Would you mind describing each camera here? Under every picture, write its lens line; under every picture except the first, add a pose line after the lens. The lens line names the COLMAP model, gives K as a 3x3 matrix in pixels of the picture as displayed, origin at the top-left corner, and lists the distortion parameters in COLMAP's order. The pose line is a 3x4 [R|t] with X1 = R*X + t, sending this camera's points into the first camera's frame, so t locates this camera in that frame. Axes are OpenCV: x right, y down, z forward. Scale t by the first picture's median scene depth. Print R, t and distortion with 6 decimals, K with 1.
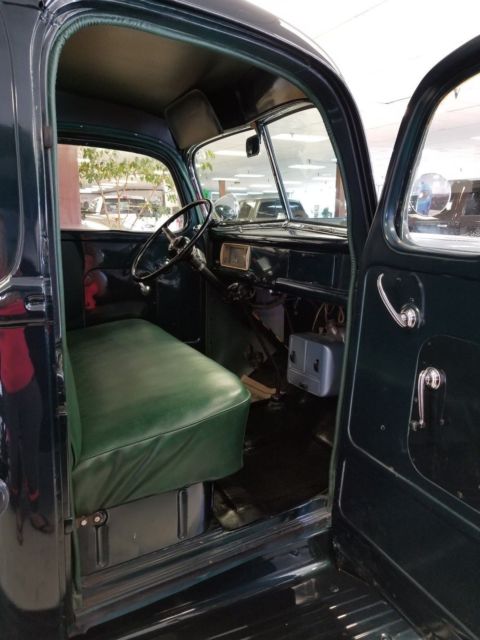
lens RADIAL K [[507.7, 0, 239.2], [0, 507.7, 333.5], [0, 0, 1]] dist [0.072203, -0.120797]
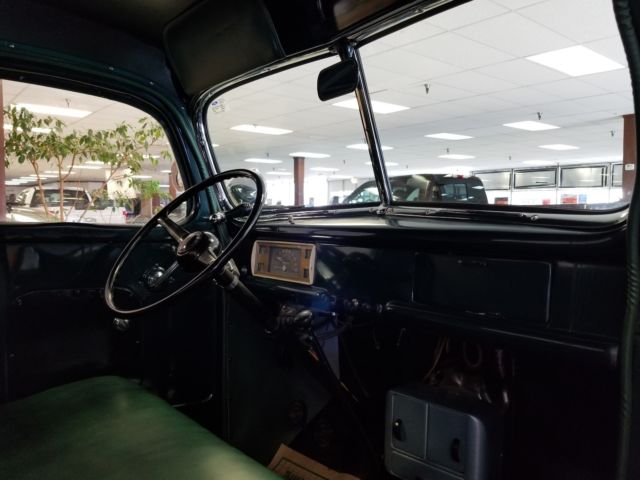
lens RADIAL K [[507.7, 0, 313.1], [0, 507.7, 241.8], [0, 0, 1]] dist [0.072203, -0.120797]
pose [[0.969742, -0.017743, 0.243487, -0.115254], [0.057070, 0.986197, -0.155428, -0.072814], [-0.237368, 0.164620, 0.957370, 0.372072]]
